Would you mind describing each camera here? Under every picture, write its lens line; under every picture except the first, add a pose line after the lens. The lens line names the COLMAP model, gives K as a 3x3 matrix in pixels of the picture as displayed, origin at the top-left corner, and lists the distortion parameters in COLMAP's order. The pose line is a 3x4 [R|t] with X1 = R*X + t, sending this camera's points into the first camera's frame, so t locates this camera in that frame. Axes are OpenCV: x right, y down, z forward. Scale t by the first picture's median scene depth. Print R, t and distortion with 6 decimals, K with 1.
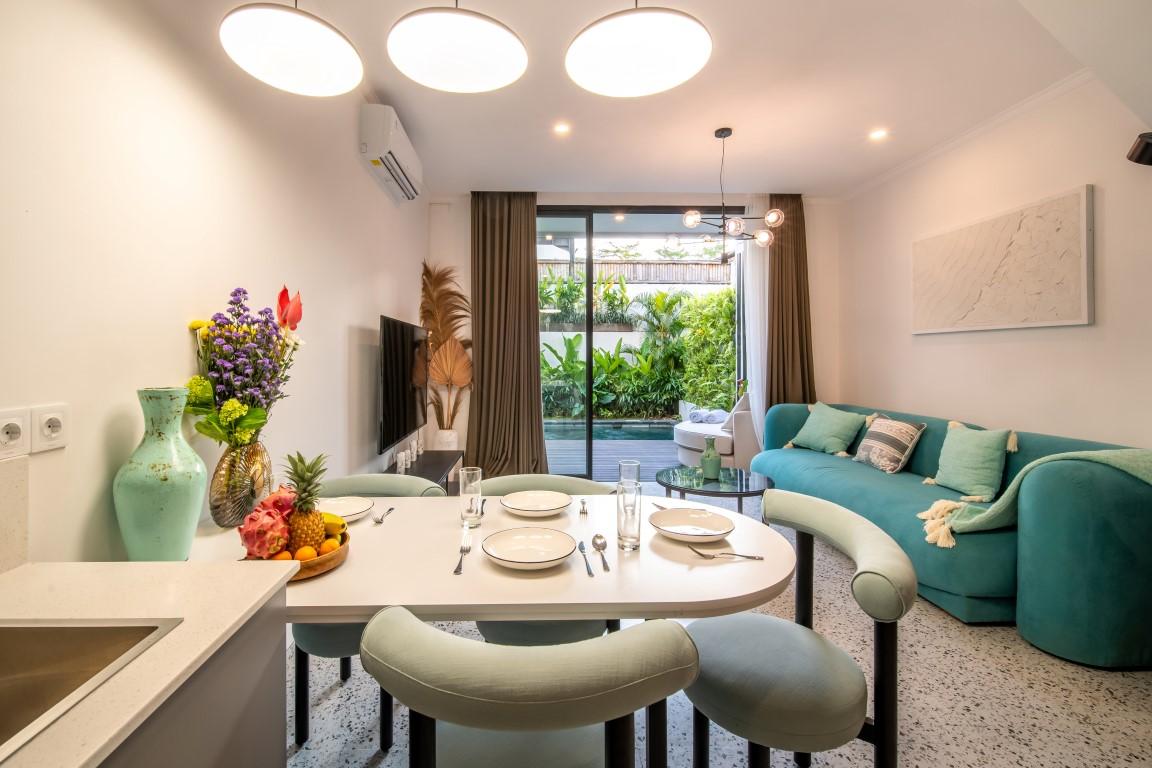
lens RADIAL K [[553.4, 0, 573.8], [0, 553.4, 350.8], [0, 0, 1]] dist [-0.001118, -0.000409]
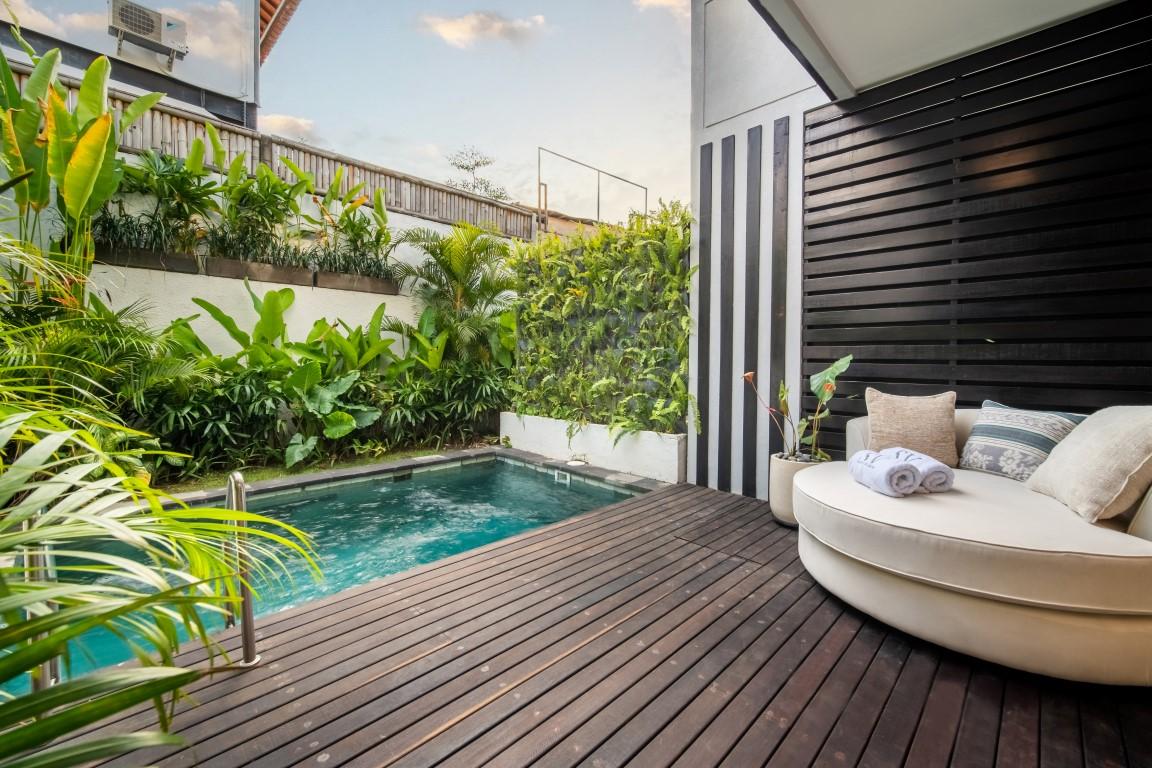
lens RADIAL K [[446.6, 0, 577.5], [0, 446.6, 358.8], [0, 0, 1]] dist [-0.000129, -0.000069]
pose [[0.735836, 0.005165, 0.677140, -0.142601], [-0.013505, 0.999884, 0.007048, 0.052522], [-0.677025, -0.014331, 0.735820, 1.112690]]
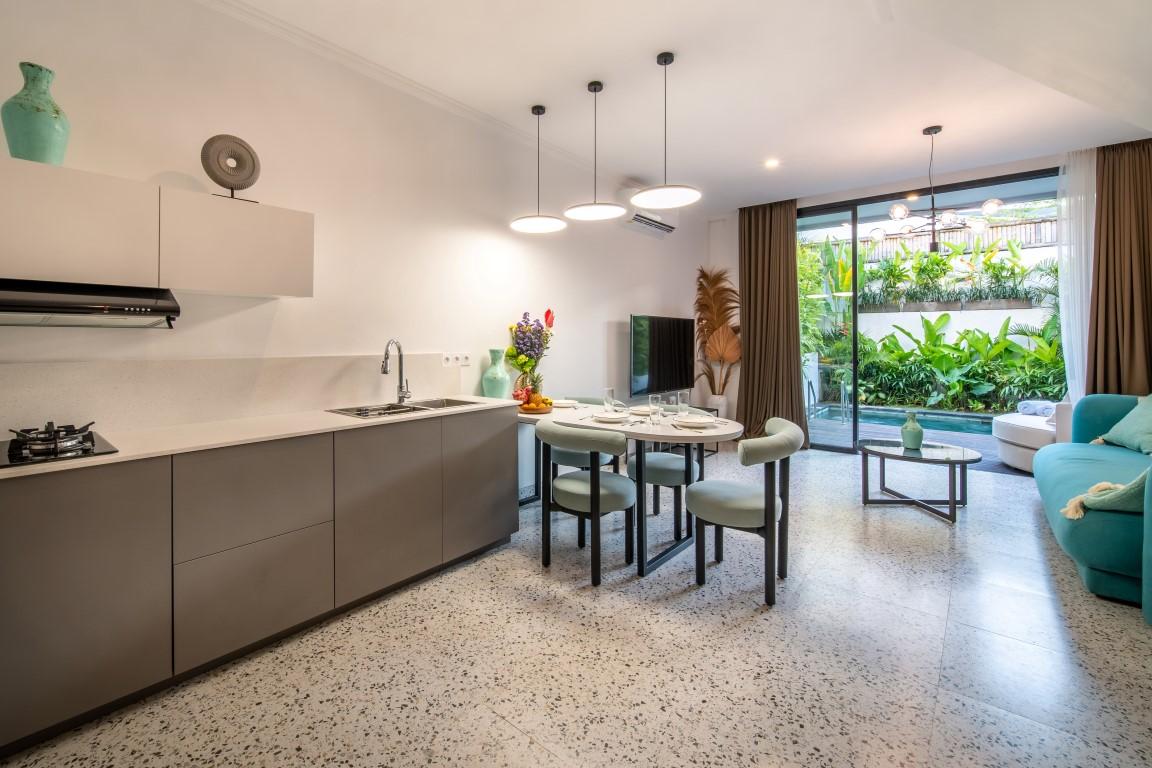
lens RADIAL K [[586.3, 0, 575.8], [0, 586.3, 330.5], [0, 0, 1]] dist [0.187953, -0.000133]
pose [[0.773917, -0.015059, -0.633108, 0.379770], [0.010739, 0.999886, -0.010656, 0.001091], [0.633196, 0.001448, 0.773990, -0.282616]]
